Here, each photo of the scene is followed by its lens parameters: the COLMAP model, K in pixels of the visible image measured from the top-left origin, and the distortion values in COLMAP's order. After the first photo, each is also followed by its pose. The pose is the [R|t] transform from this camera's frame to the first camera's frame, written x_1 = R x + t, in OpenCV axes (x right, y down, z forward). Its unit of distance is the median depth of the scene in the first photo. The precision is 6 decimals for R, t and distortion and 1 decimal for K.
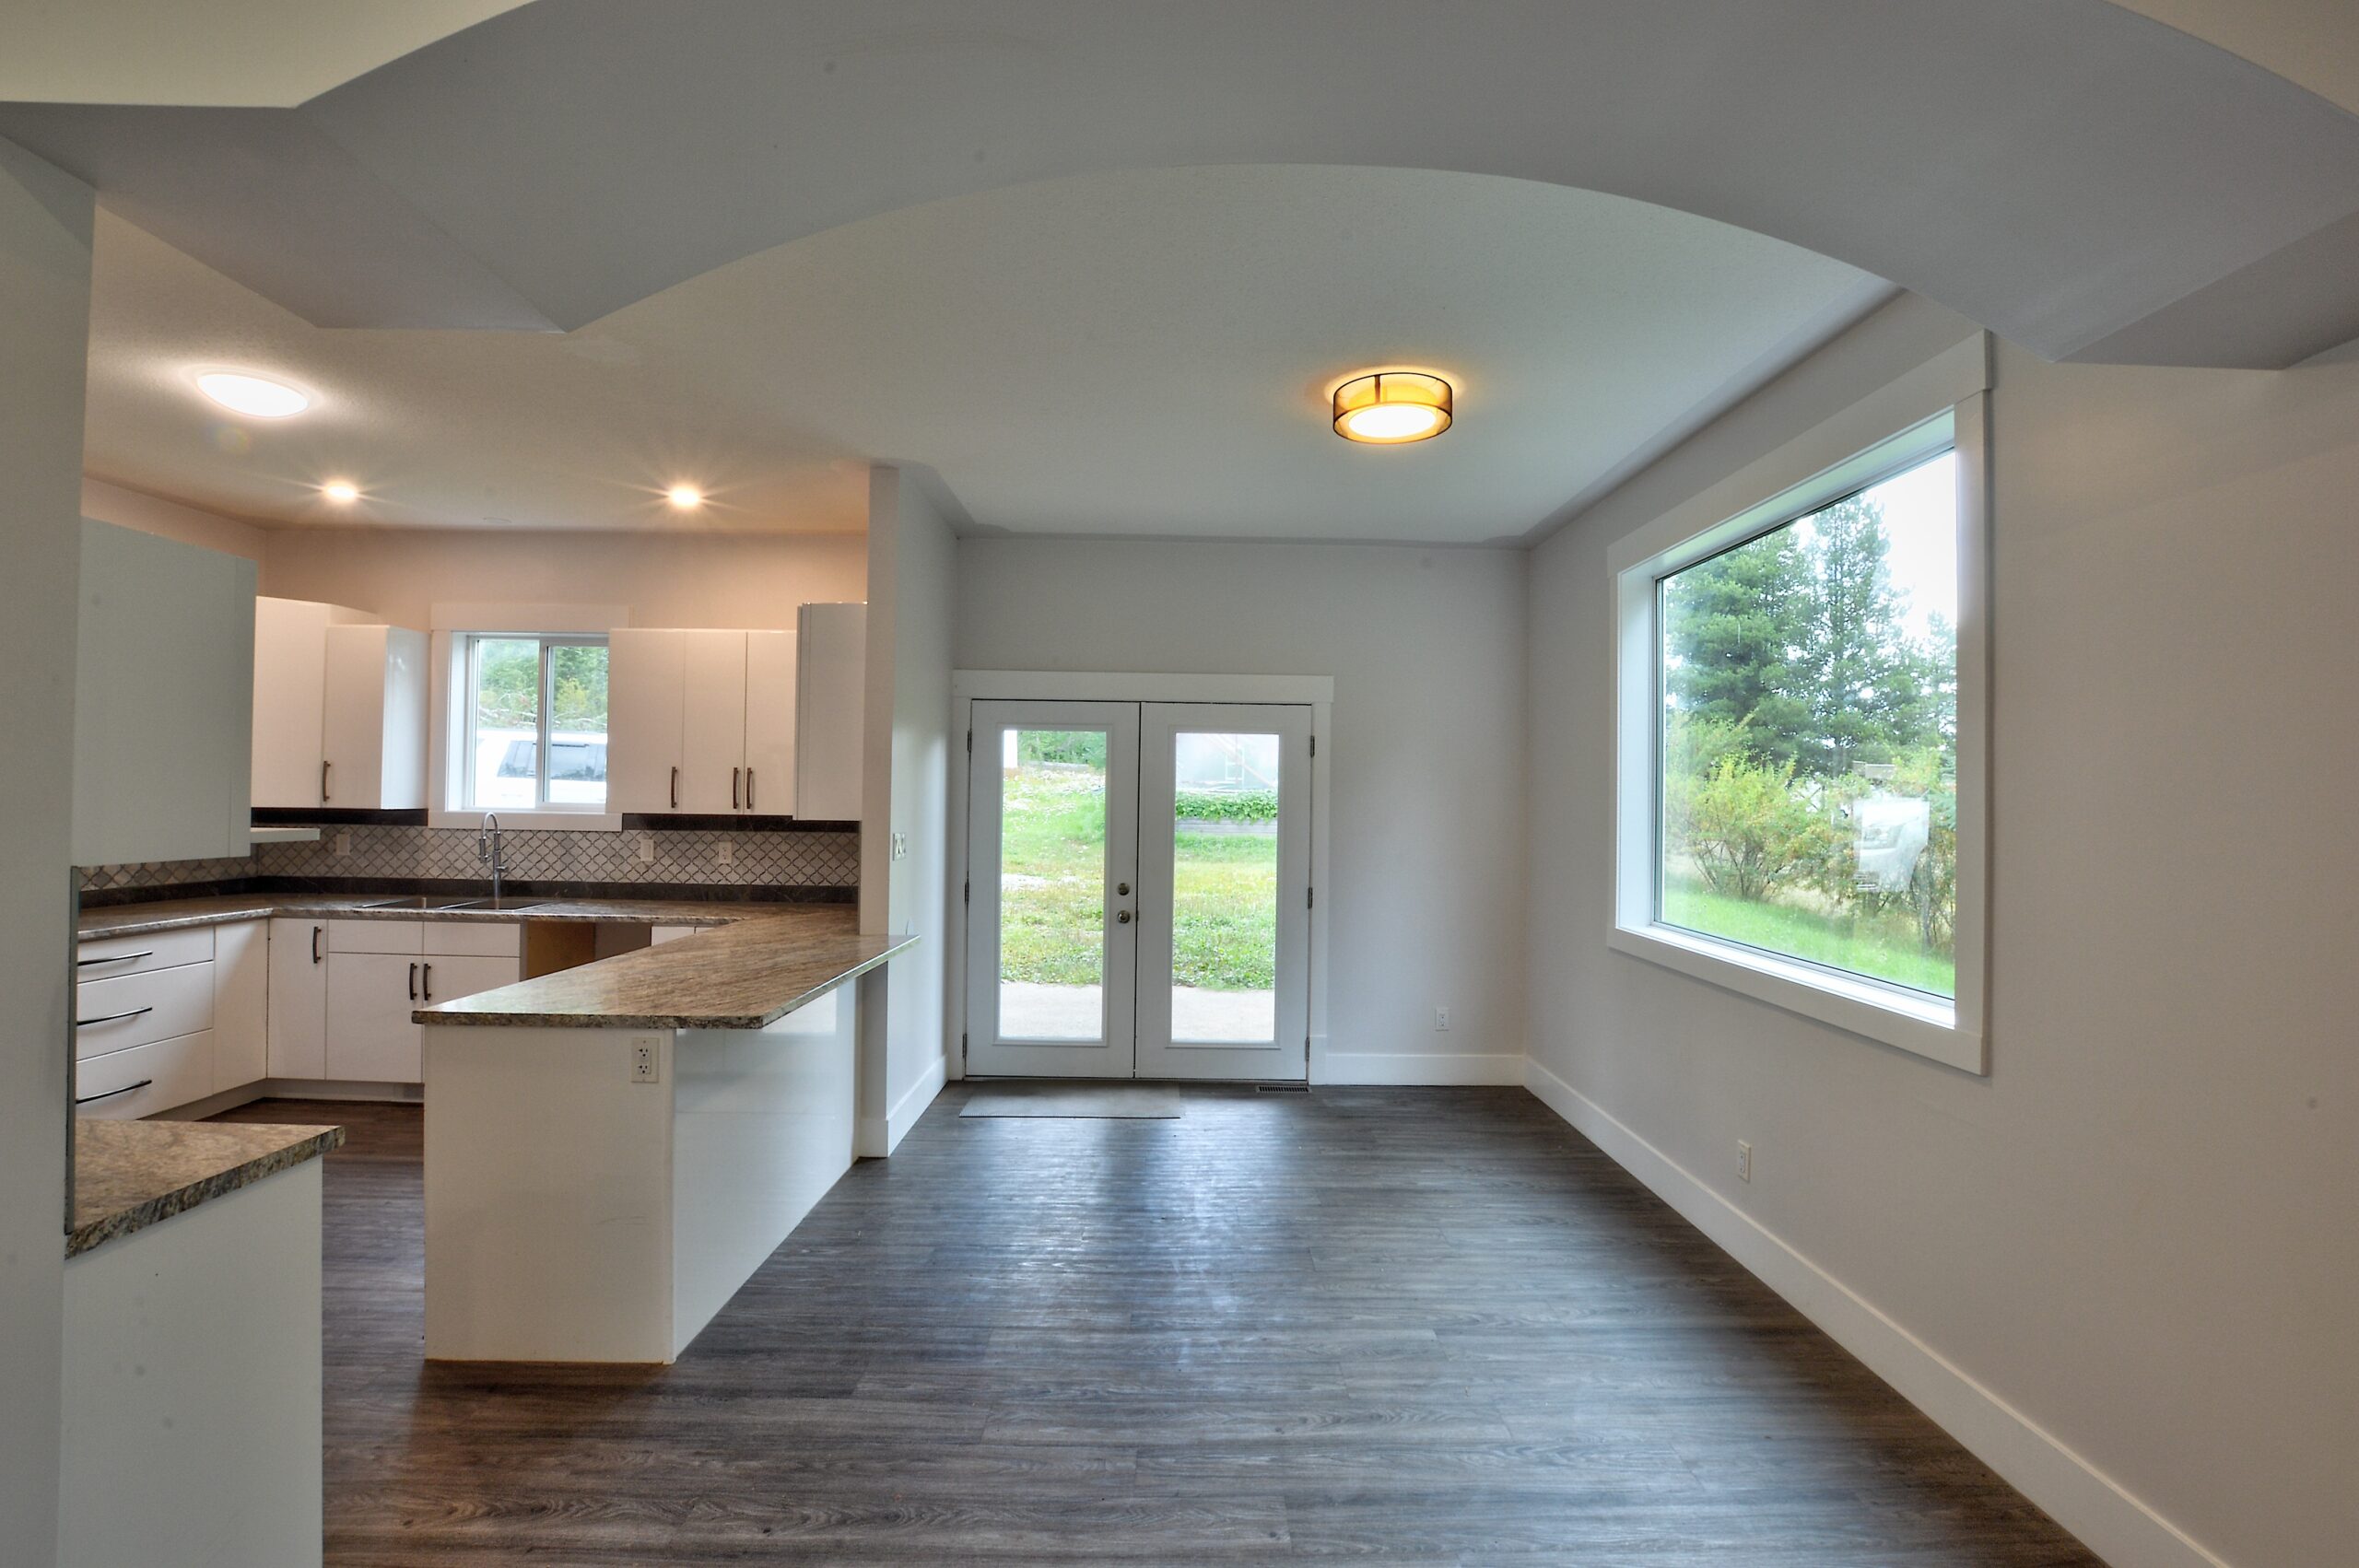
lens RADIAL K [[1072.3, 0, 1182.3], [0, 1072.3, 788.5], [0, 0, 1]] dist [-0.004935, -0.000611]
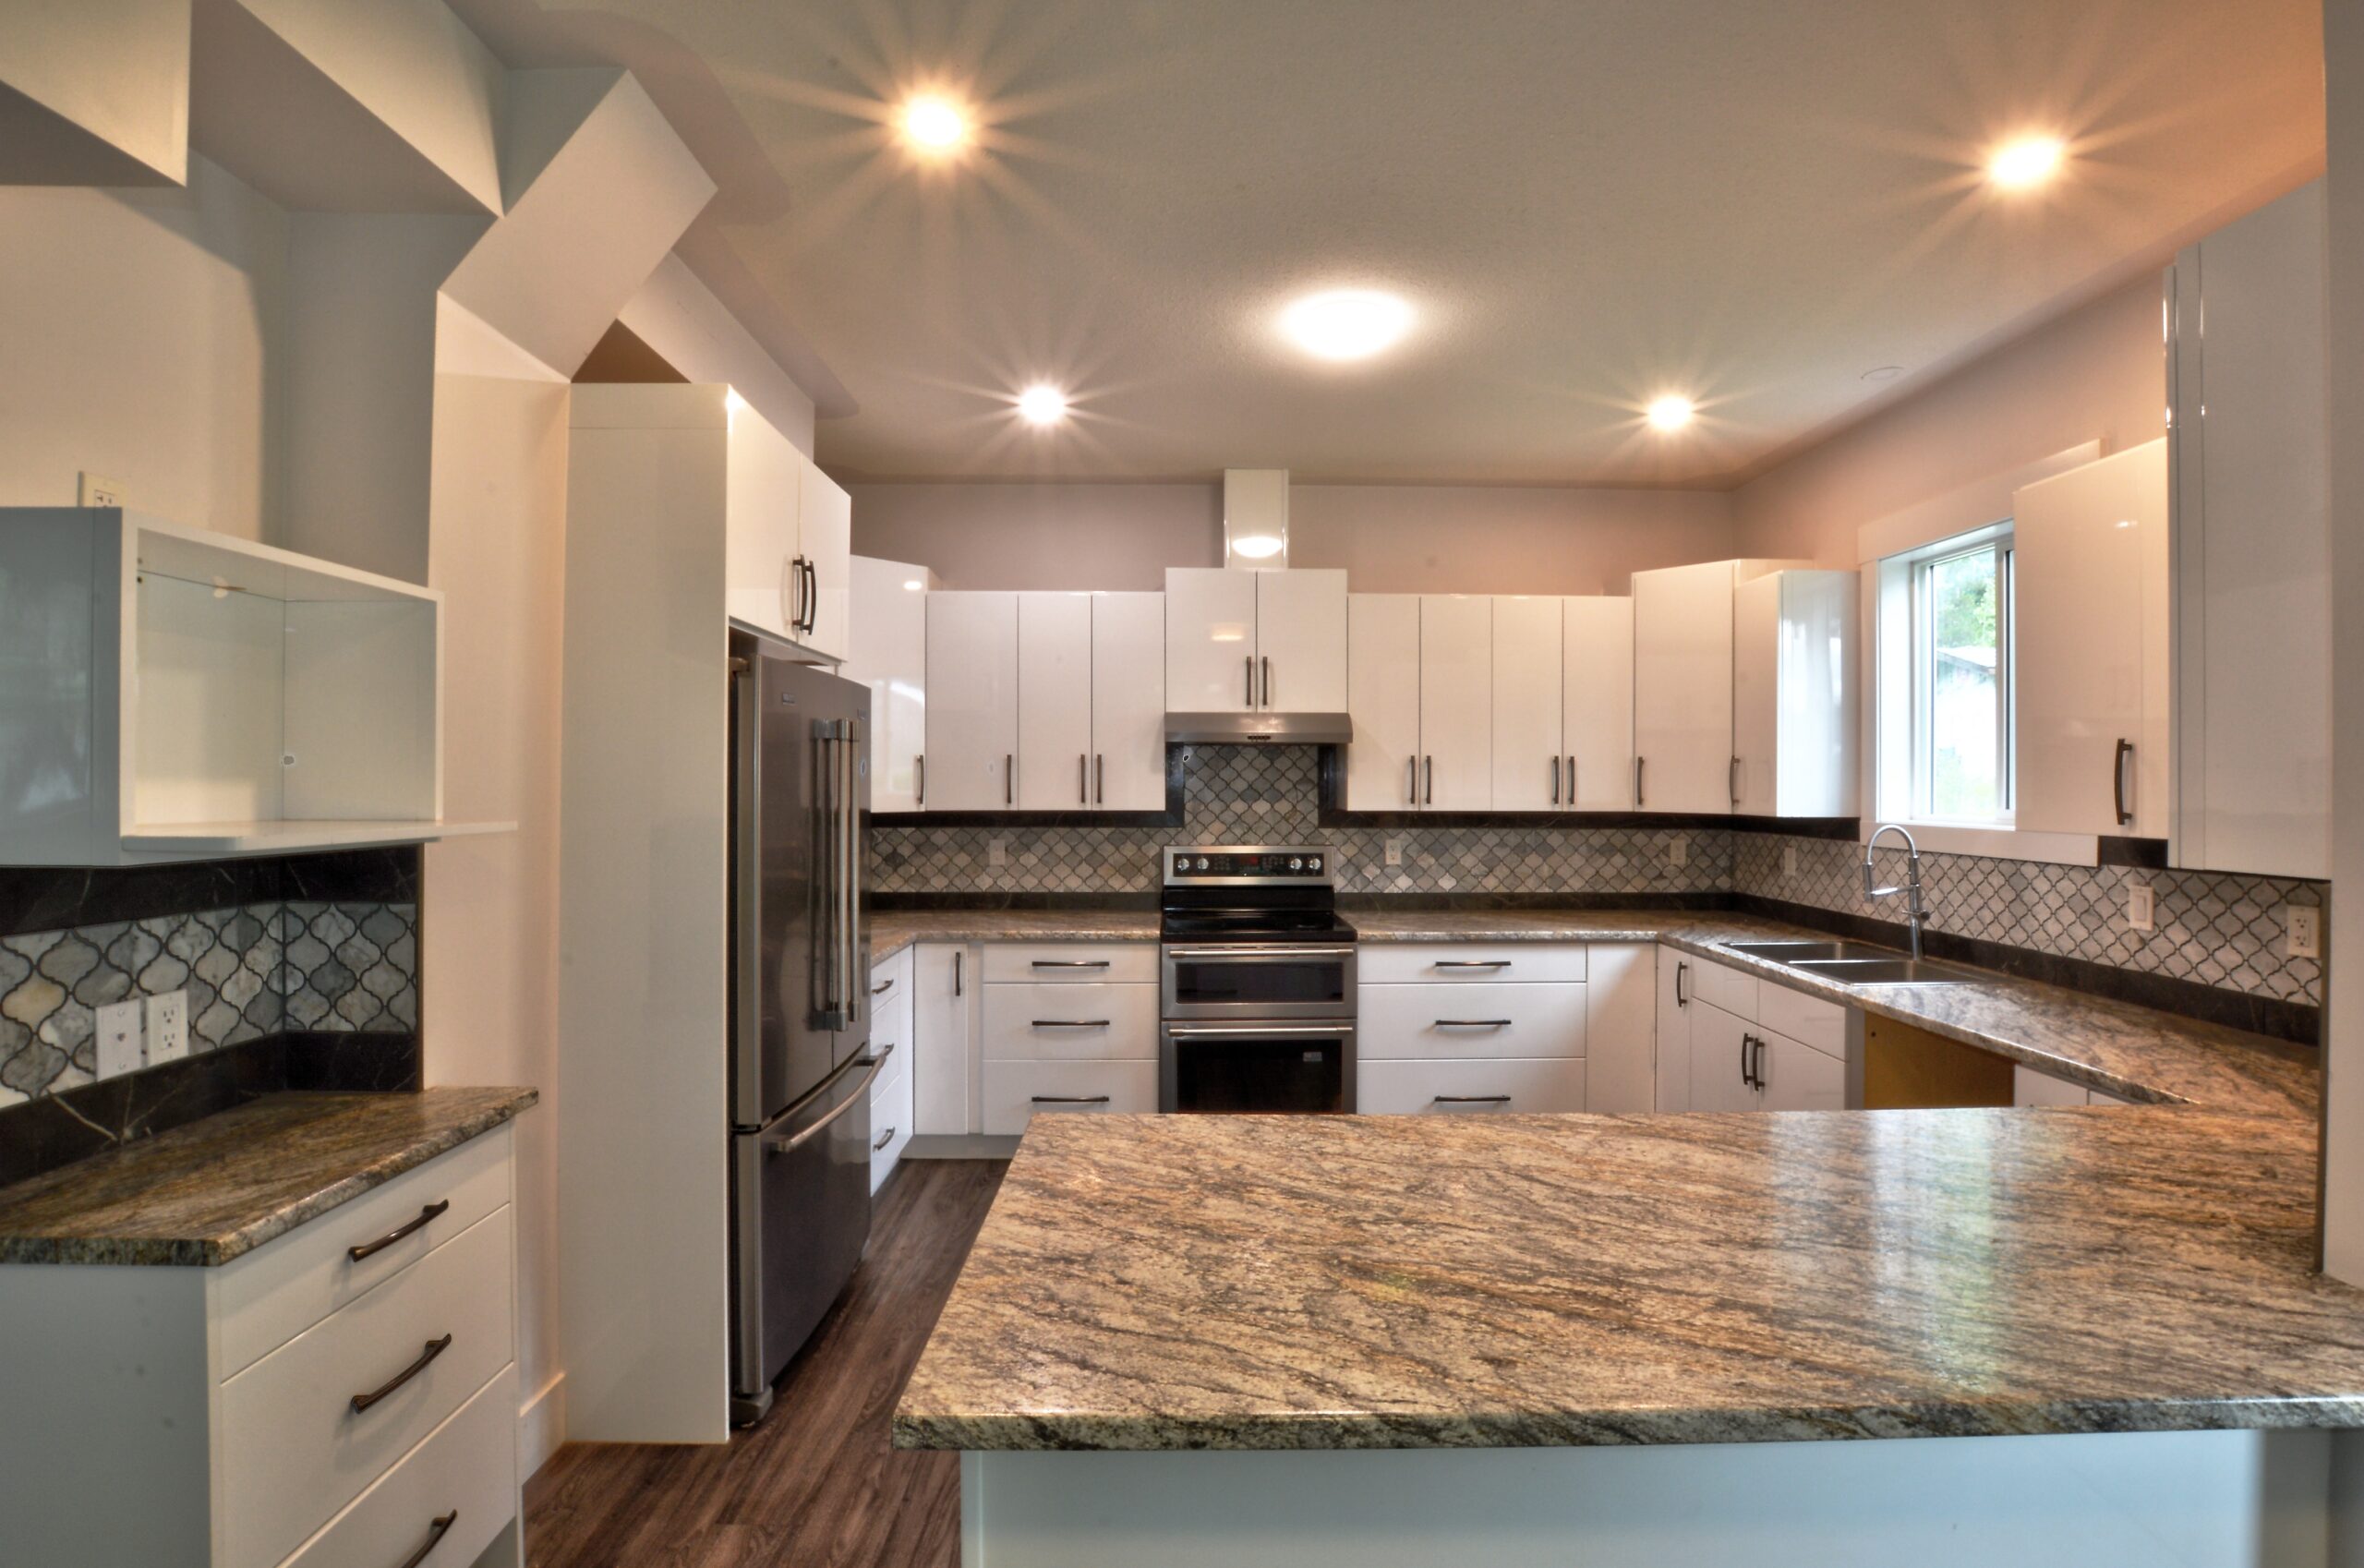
lens RADIAL K [[1074.7, 0, 1191.6], [0, 1074.7, 774.9], [0, 0, 1]] dist [-0.004935, -0.000611]
pose [[0.027787, -0.022839, -0.999353, -0.008174], [0.003517, 0.999735, -0.022750, 0.005249], [0.999608, -0.002883, 0.027860, 0.540765]]
